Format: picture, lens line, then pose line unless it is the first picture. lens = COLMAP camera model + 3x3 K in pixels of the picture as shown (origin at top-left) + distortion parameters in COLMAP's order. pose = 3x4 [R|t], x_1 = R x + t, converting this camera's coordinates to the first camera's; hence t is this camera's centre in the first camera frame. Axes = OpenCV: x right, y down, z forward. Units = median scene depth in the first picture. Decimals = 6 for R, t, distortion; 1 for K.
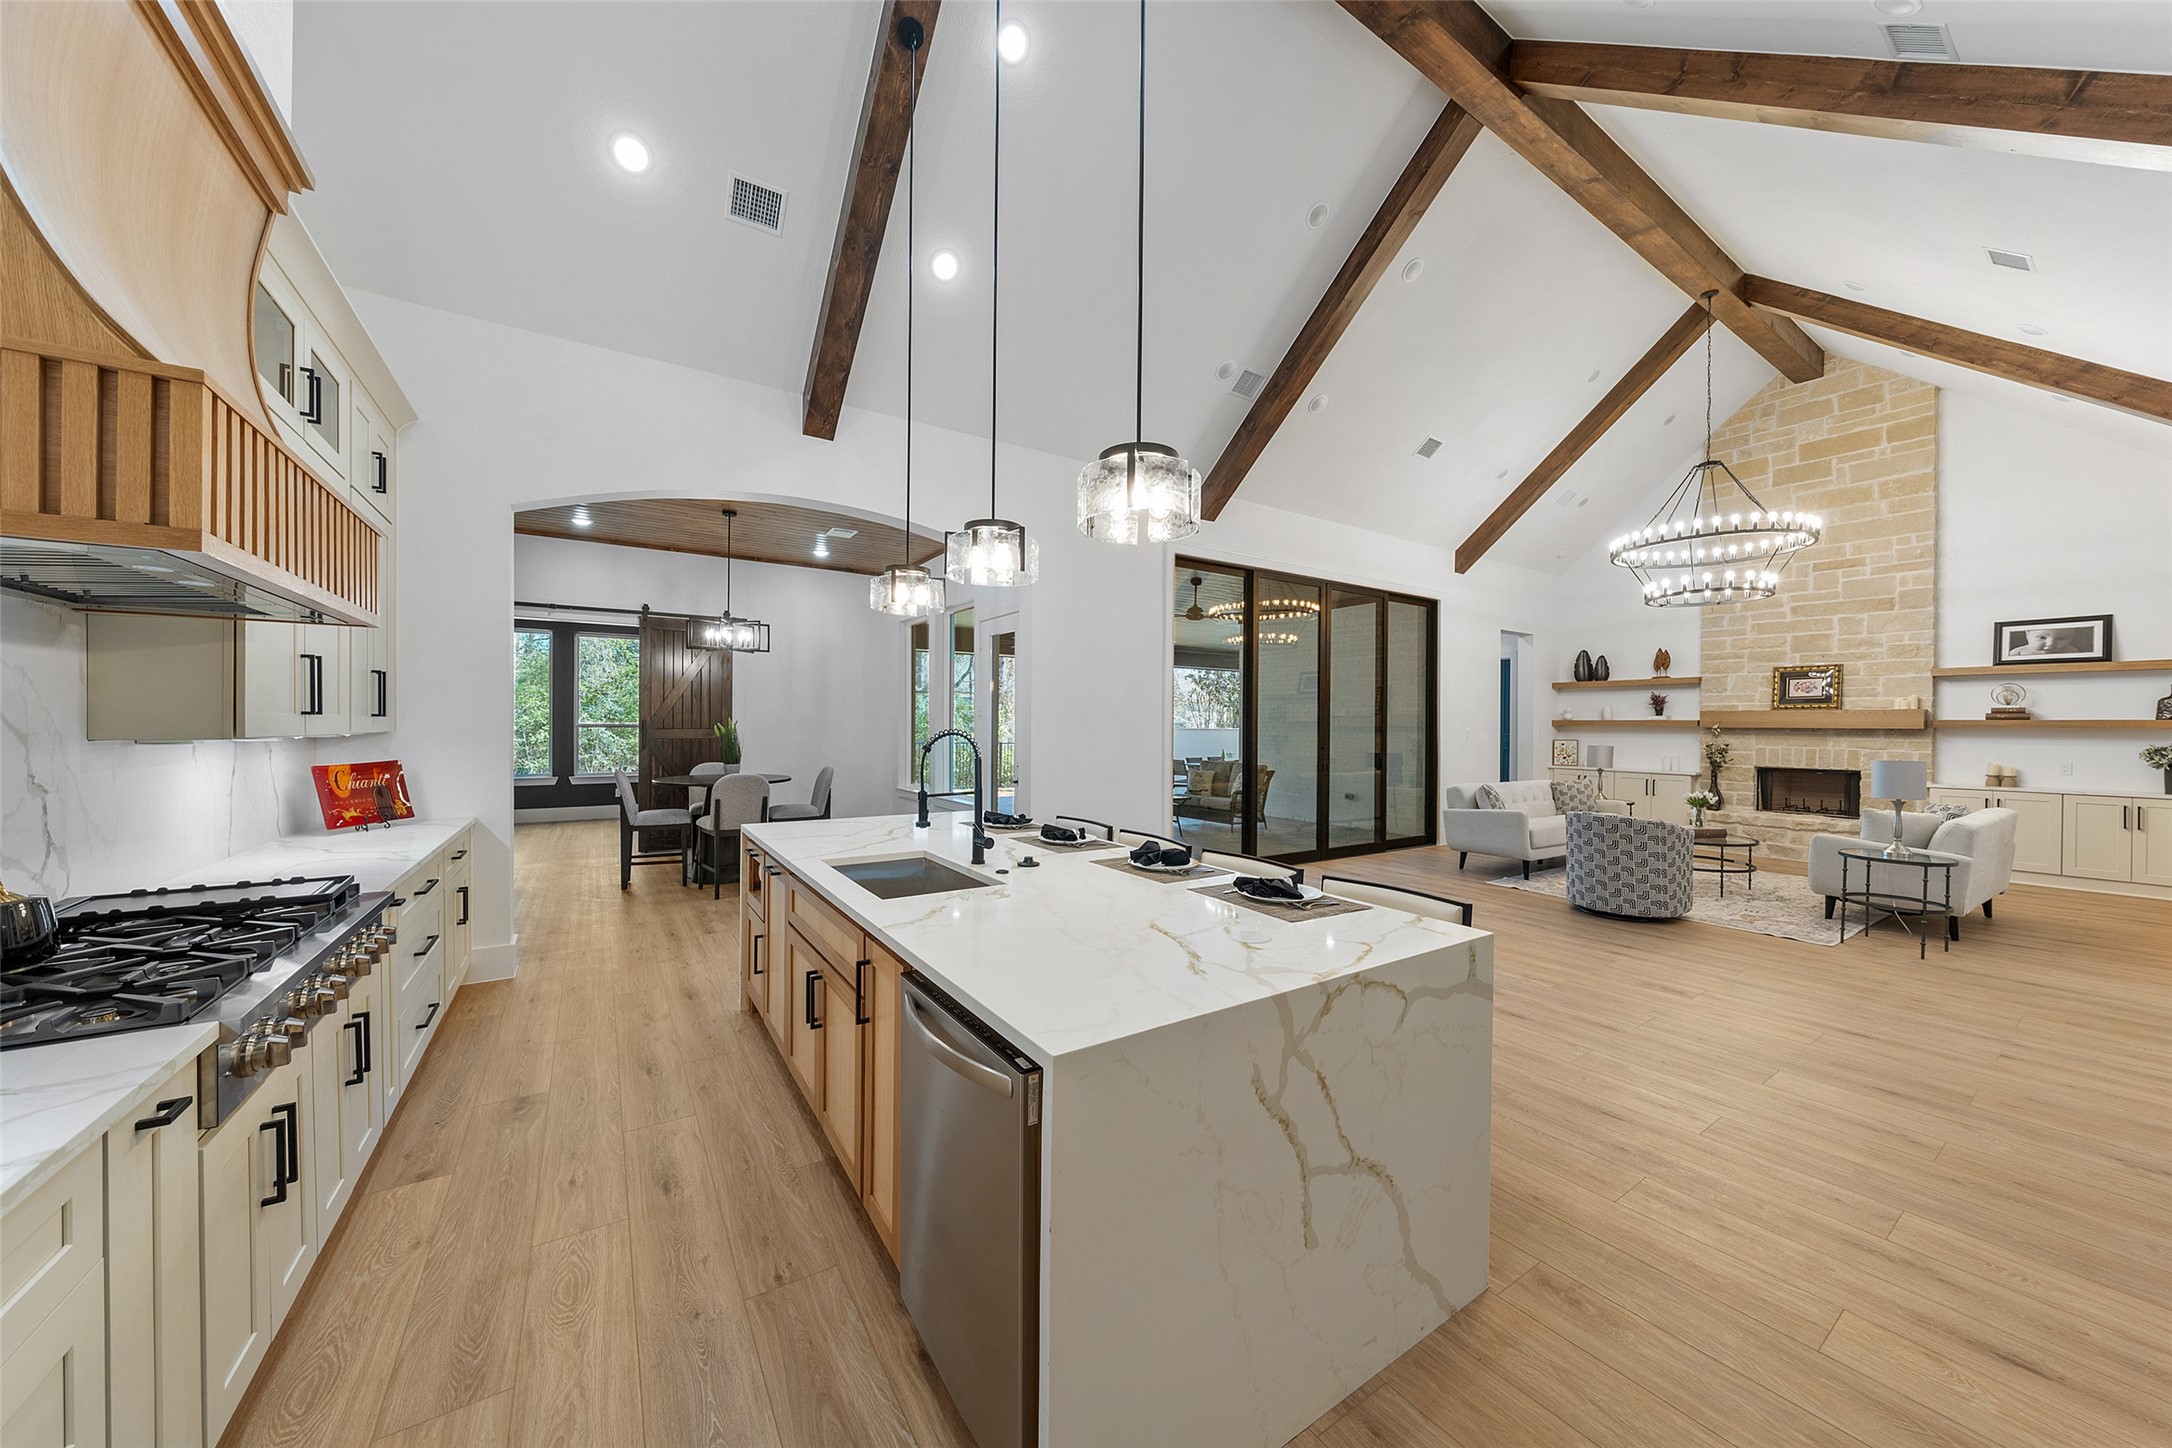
lens RADIAL K [[750.4, 0, 1086.3], [0, 750.4, 729.7], [0, 0, 1]] dist [-0.007055, 0.000622]
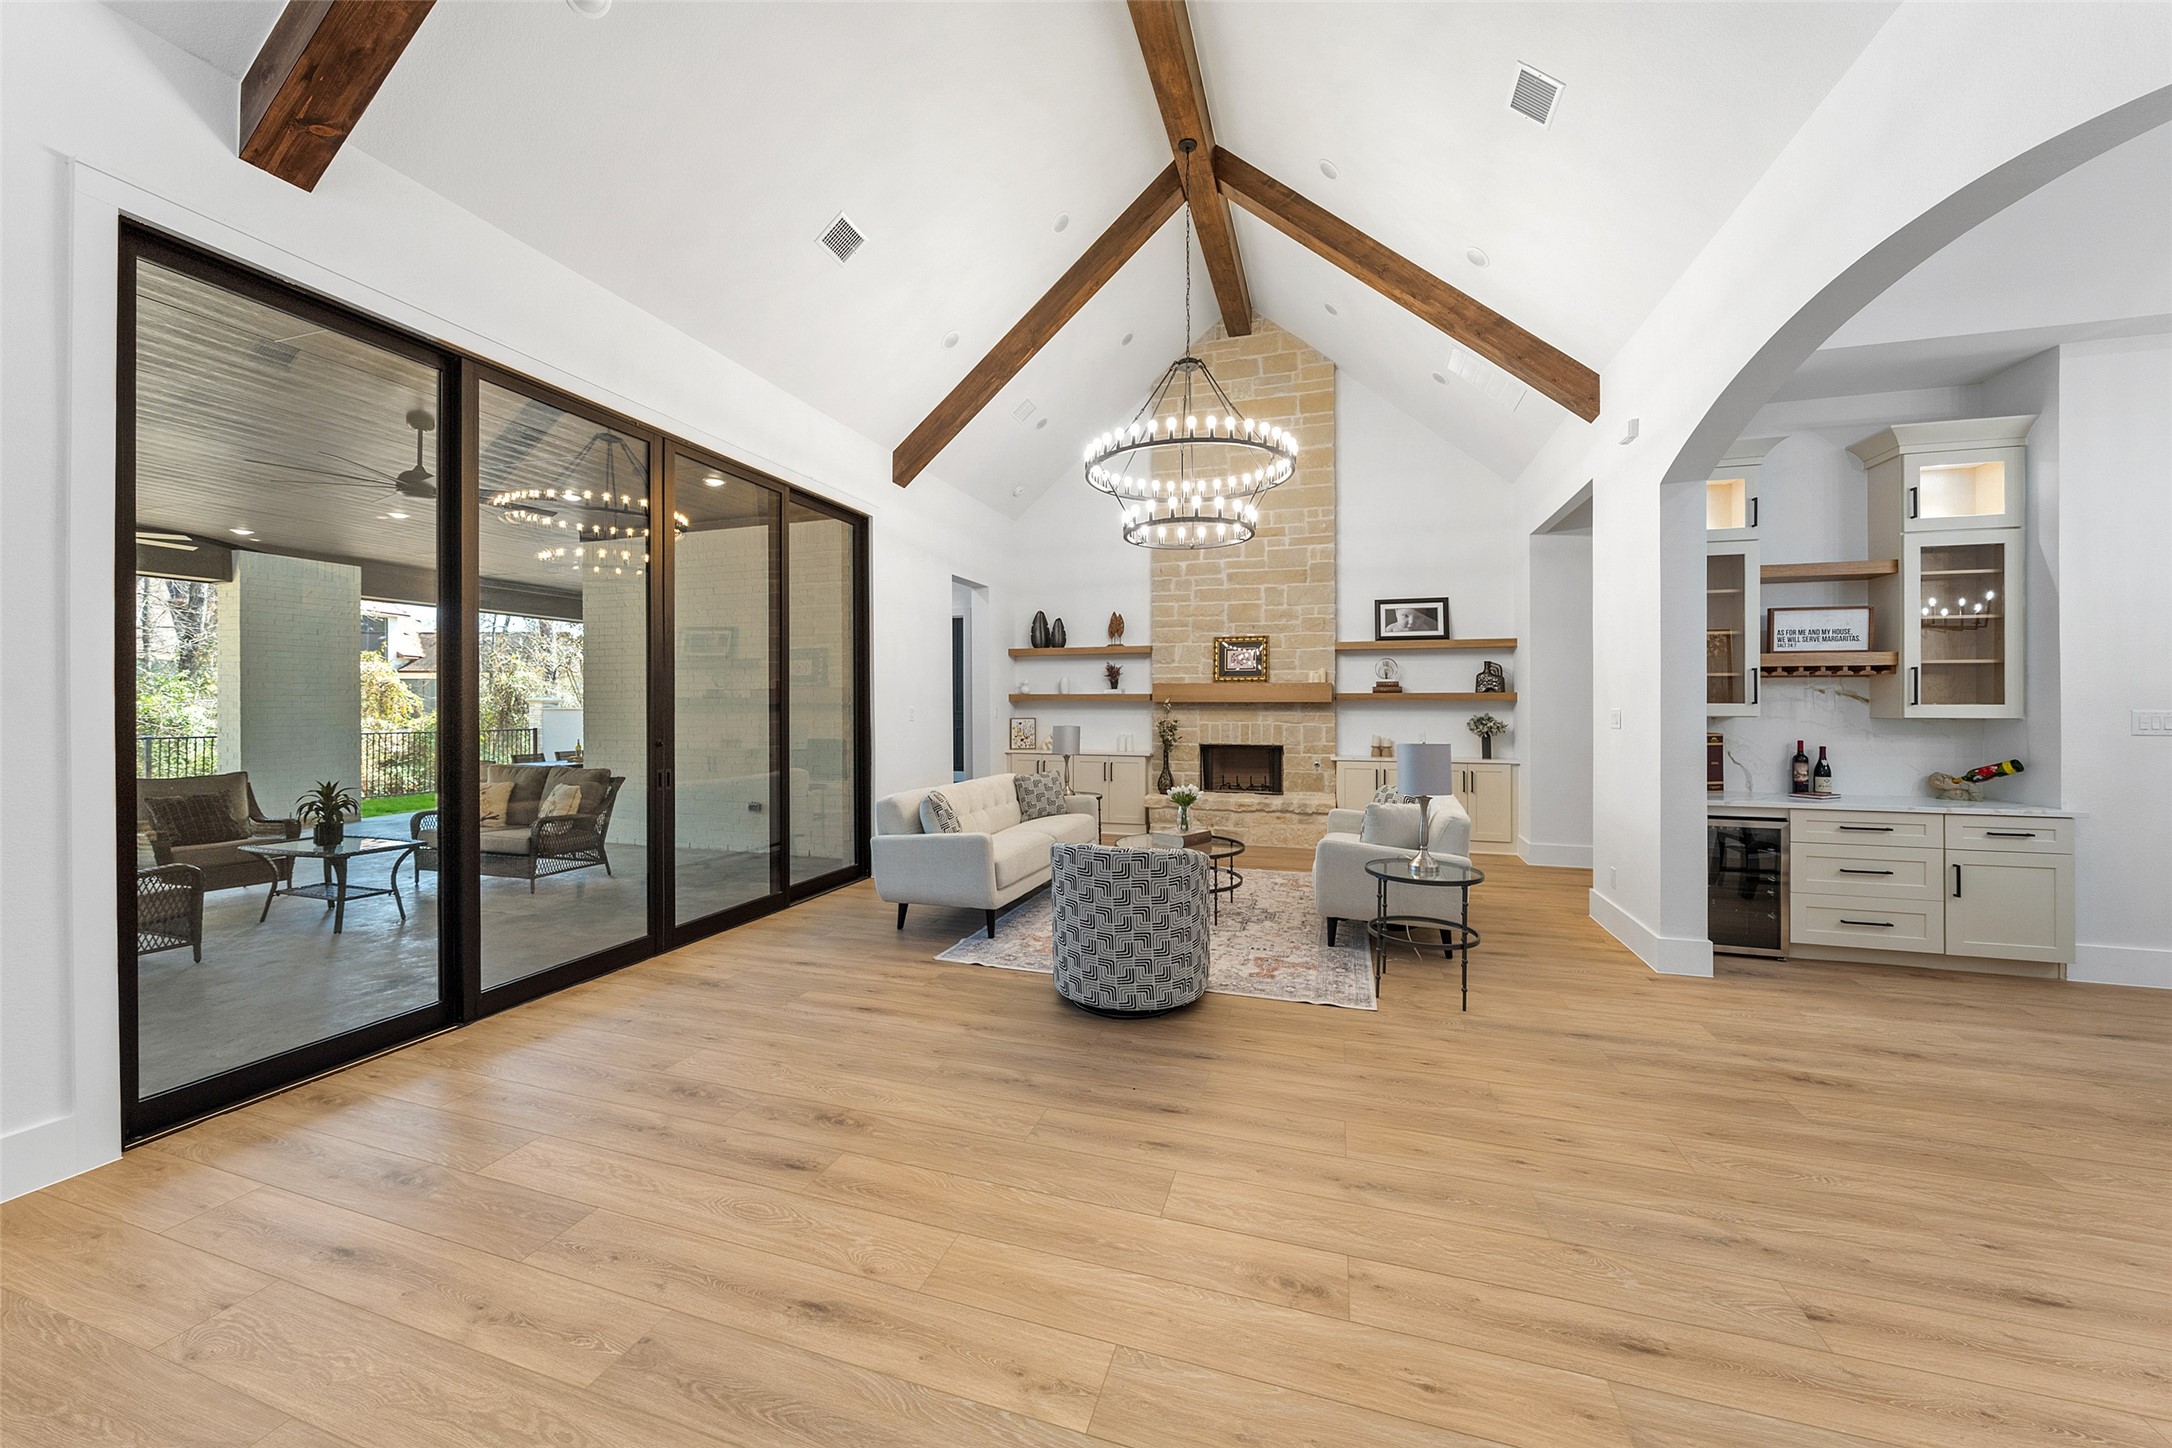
lens RADIAL K [[783.5, 0, 1091.3], [0, 783.5, 708.5], [0, 0, 1]] dist [-0.003257, -0.000506]
pose [[0.777393, -0.010820, 0.628922, 0.203503], [0.010007, 0.999938, 0.004833, -0.000740], [-0.628935, 0.002537, 0.777454, 0.368062]]
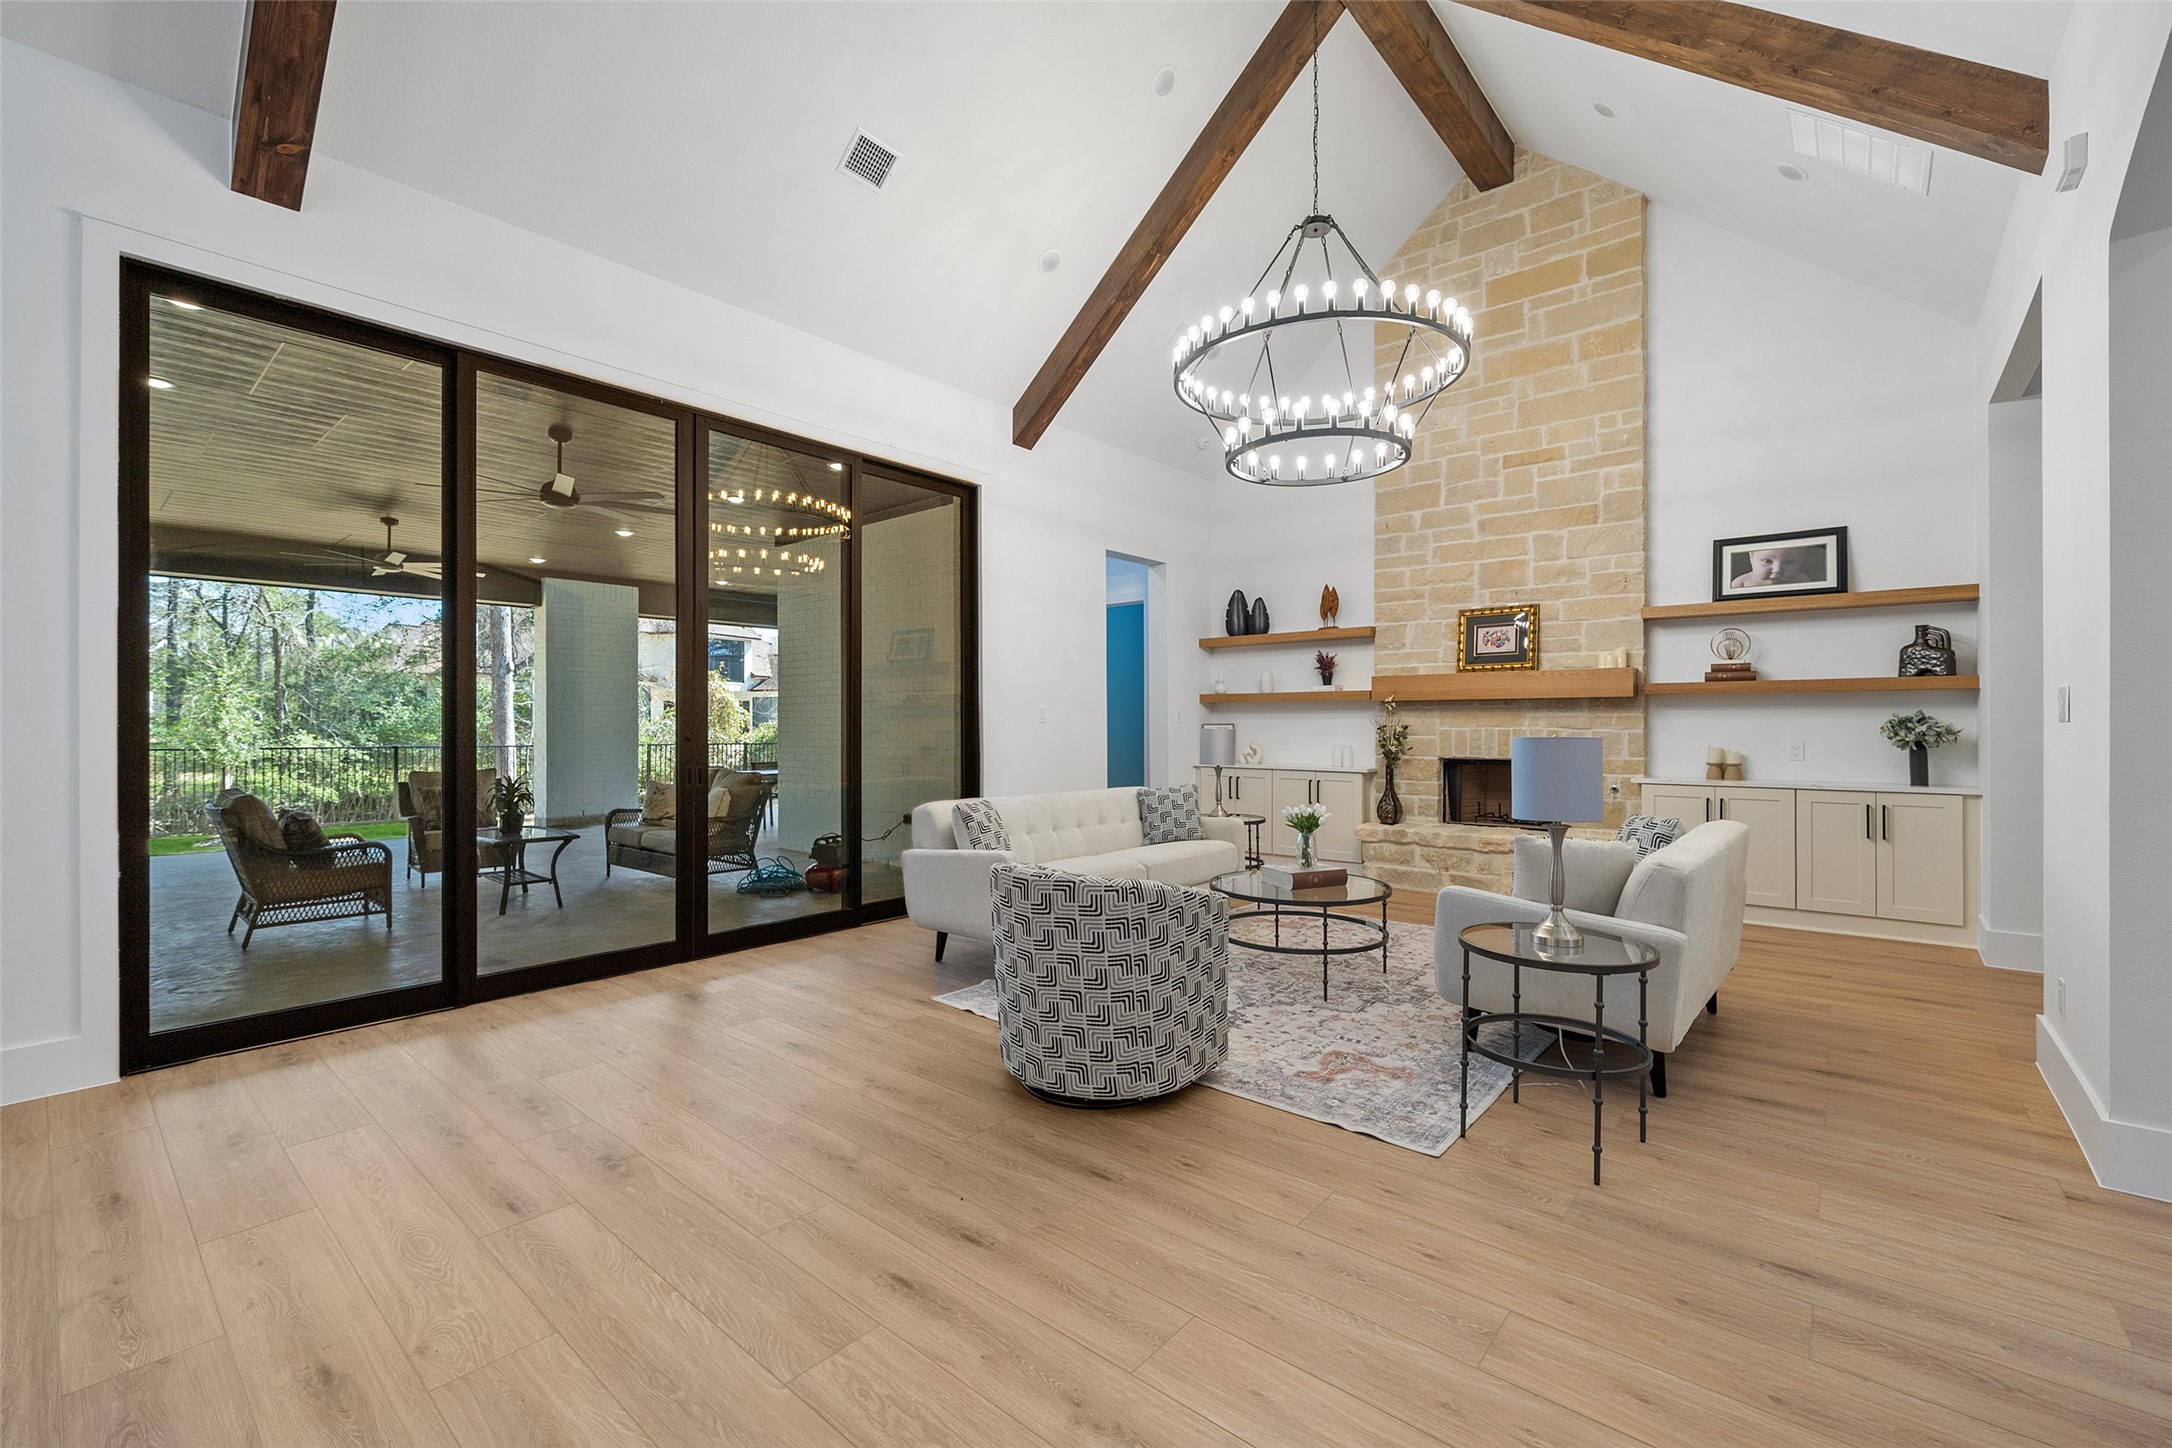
lens RADIAL K [[909.5, 0, 1089.9], [0, 909.5, 724.0], [0, 0, 1]] dist [-0.000309, -0.000101]
pose [[0.960233, -0.010025, 0.279020, 0.404335], [0.011156, 0.999935, -0.002467, 0.019308], [-0.278977, 0.005481, 0.960282, 0.331752]]
